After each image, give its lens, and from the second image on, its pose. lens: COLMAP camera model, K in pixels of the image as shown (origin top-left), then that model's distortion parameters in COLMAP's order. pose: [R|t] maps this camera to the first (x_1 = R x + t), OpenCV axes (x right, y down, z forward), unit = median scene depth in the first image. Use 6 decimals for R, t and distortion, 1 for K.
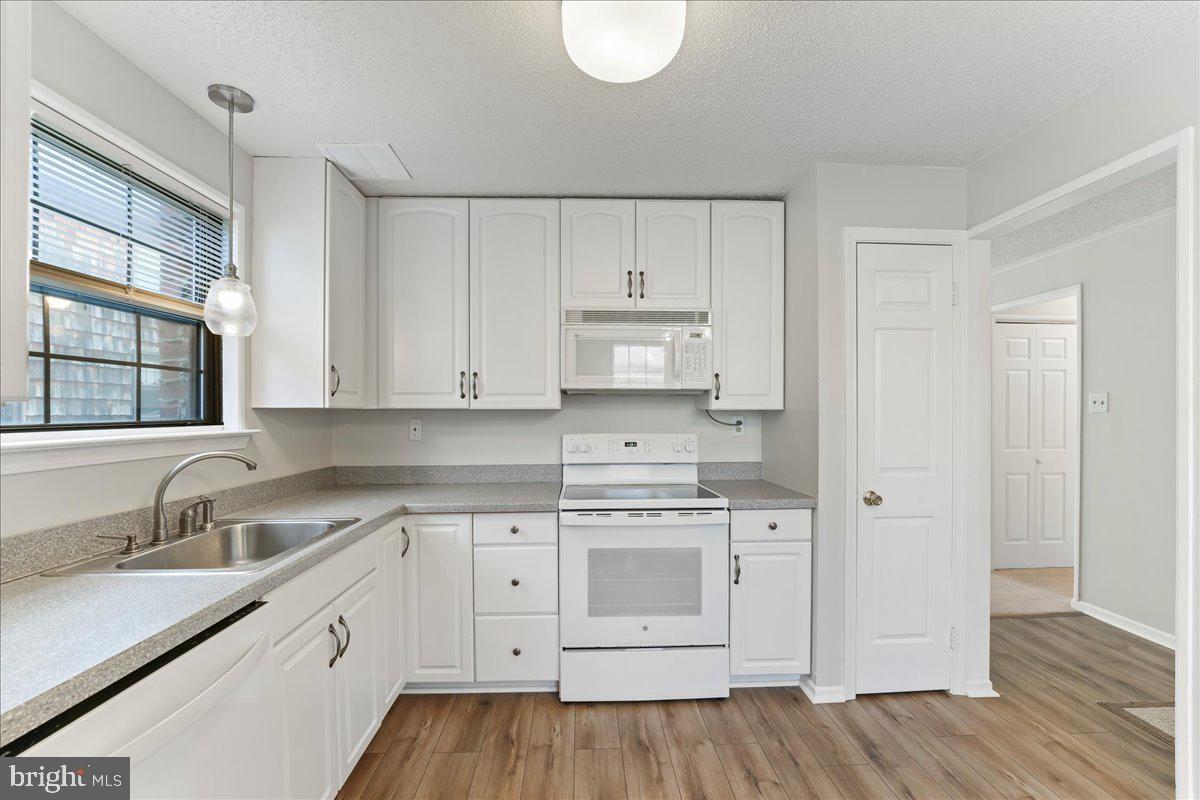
lens RADIAL K [[499.7, 0, 623.8], [0, 499.7, 416.0], [0, 0, 1]] dist [-0.019876, -0.000968]
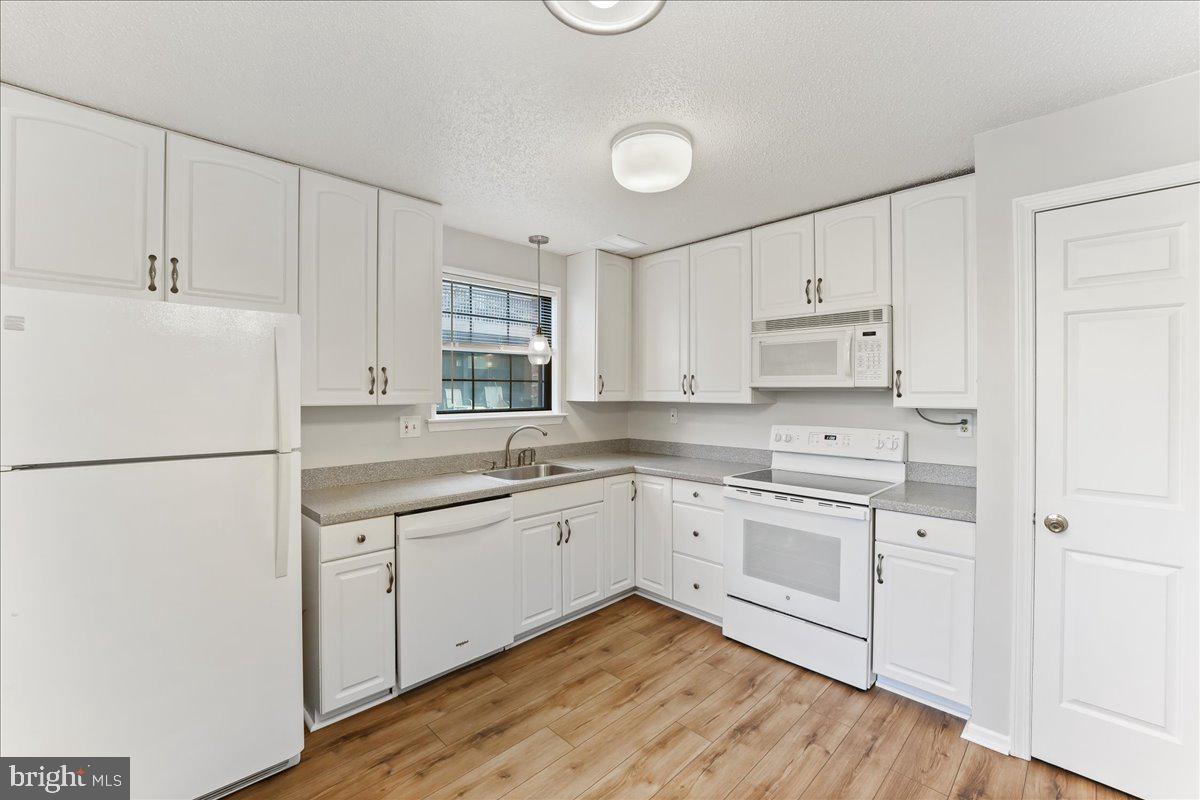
lens RADIAL K [[499.7, 0, 593.8], [0, 499.7, 397.6], [0, 0, 1]] dist [-0.019876, -0.000968]
pose [[0.664352, 0.011806, -0.747326, 0.593663], [-0.008803, 0.999929, 0.007971, -0.040069], [0.747368, 0.001283, 0.664409, -0.095021]]
